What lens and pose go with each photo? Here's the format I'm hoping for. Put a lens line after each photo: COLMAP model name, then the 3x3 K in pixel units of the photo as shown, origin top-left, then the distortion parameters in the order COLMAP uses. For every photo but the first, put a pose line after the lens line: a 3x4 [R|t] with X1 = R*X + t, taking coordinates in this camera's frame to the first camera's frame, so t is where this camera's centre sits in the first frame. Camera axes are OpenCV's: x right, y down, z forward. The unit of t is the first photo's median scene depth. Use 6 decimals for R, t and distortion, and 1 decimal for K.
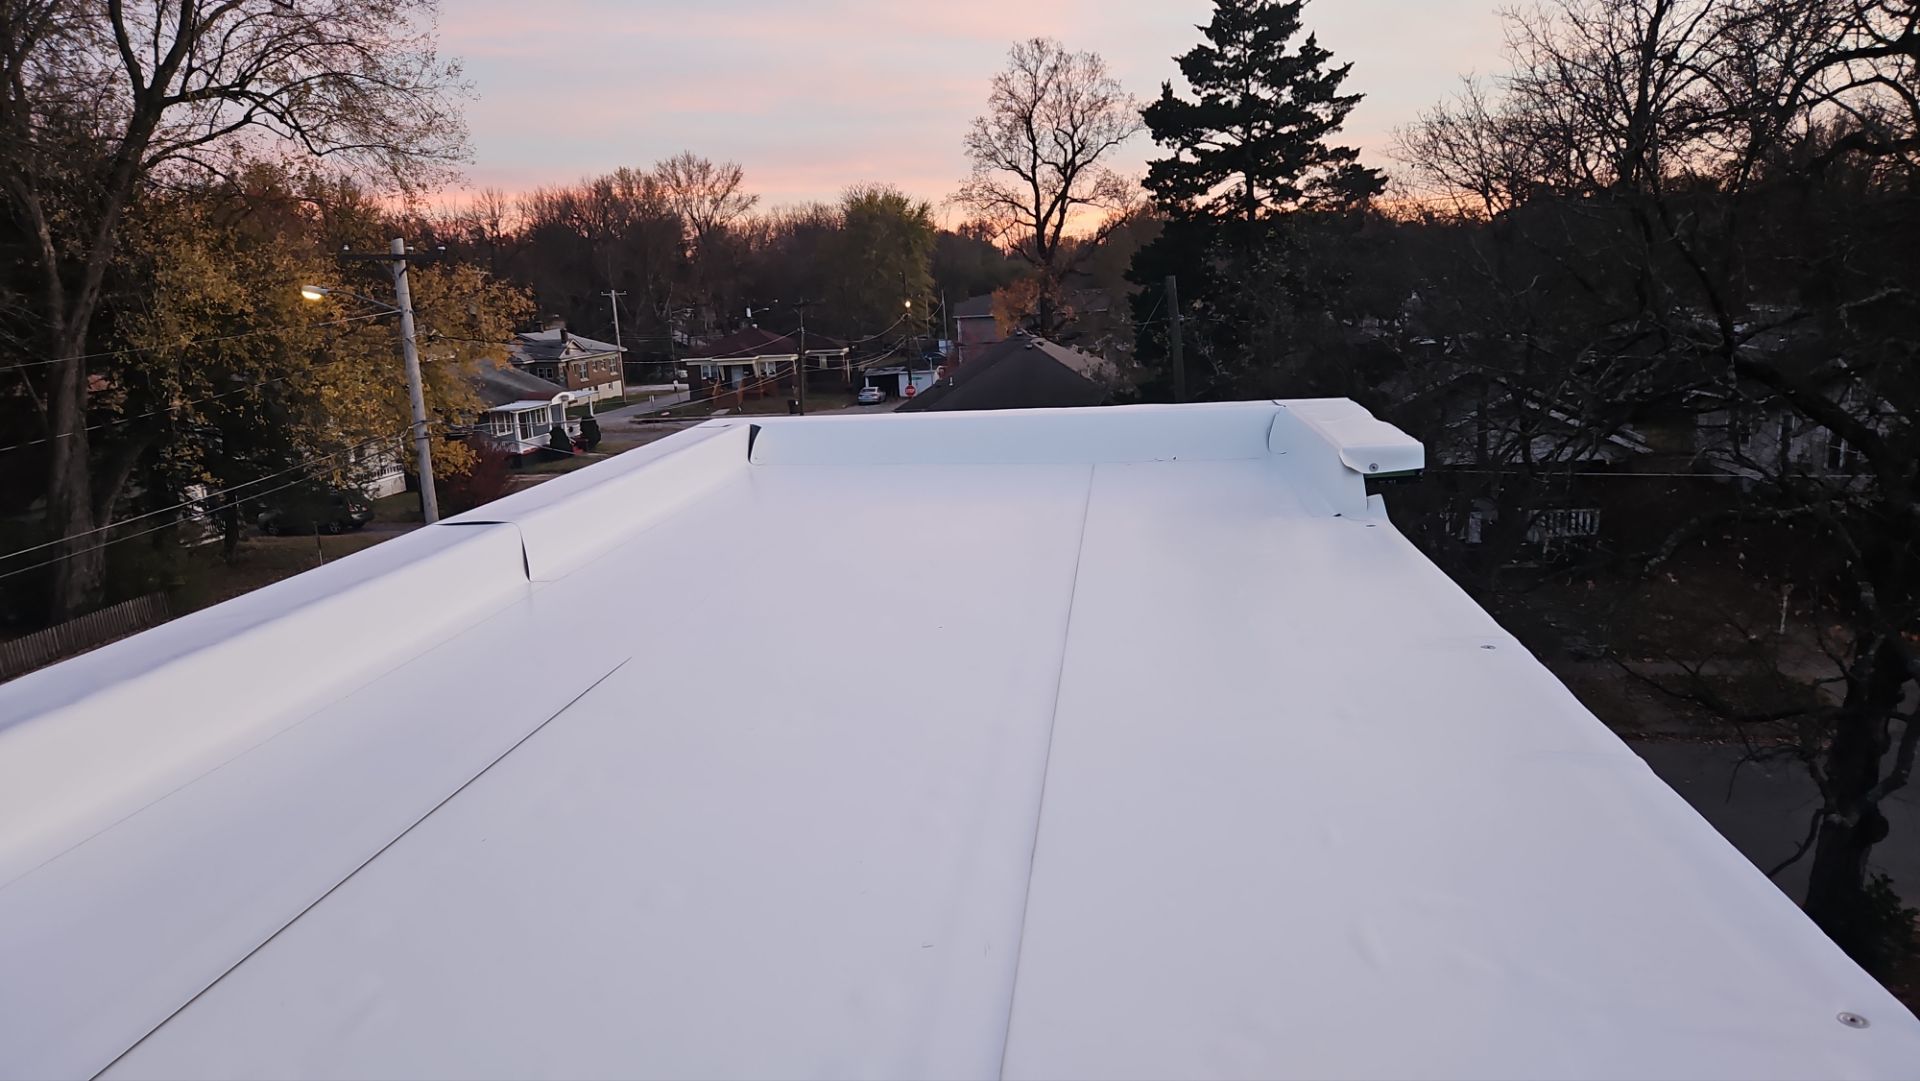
lens RADIAL K [[1247.9, 0, 960.0], [0, 1247.9, 540.5], [0, 0, 1]] dist [0.123064, -0.075680]
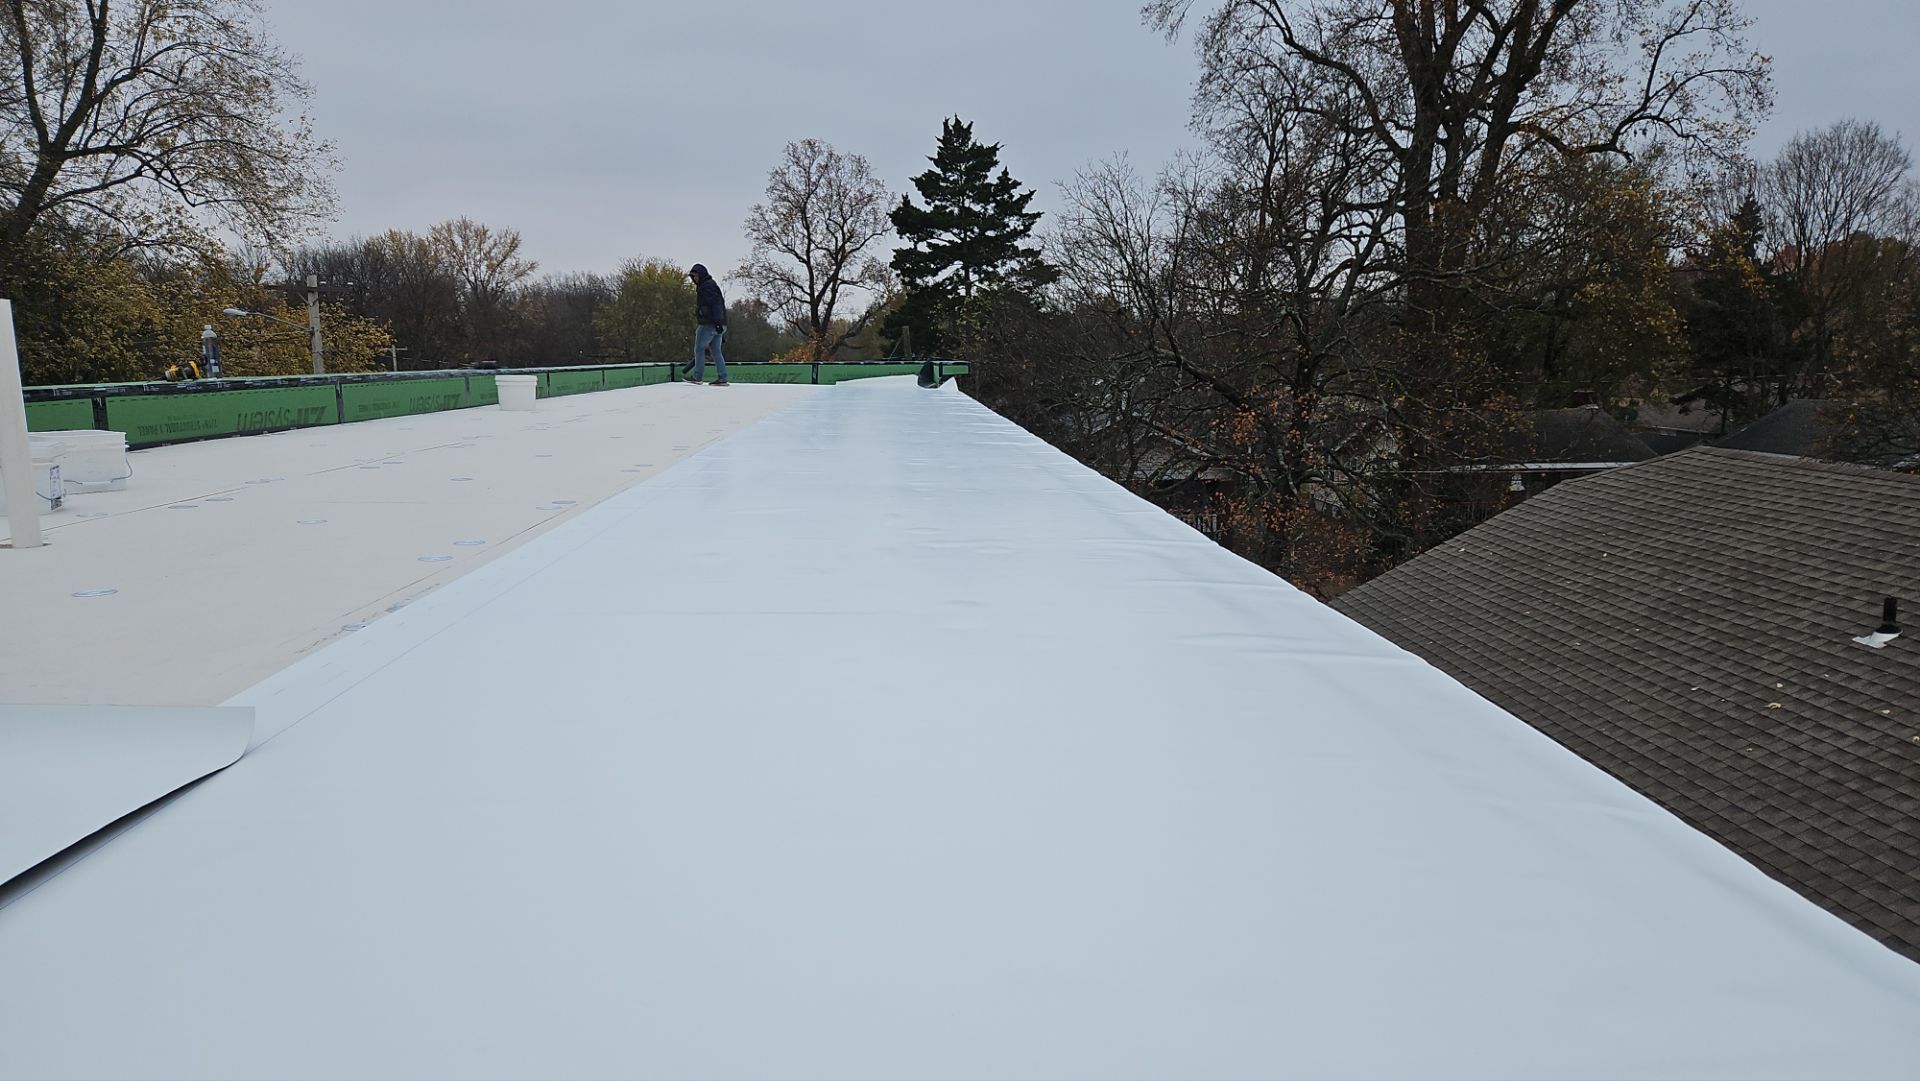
lens RADIAL K [[1258.9, 0, 960.0], [0, 1258.9, 540.5], [0, 0, 1]] dist [0.121930, -0.002758]
pose [[0.983917, 0.006672, 0.178501, -0.022437], [0.005144, 0.997829, -0.065650, 0.097308], [-0.178551, 0.065512, 0.981747, -0.315439]]
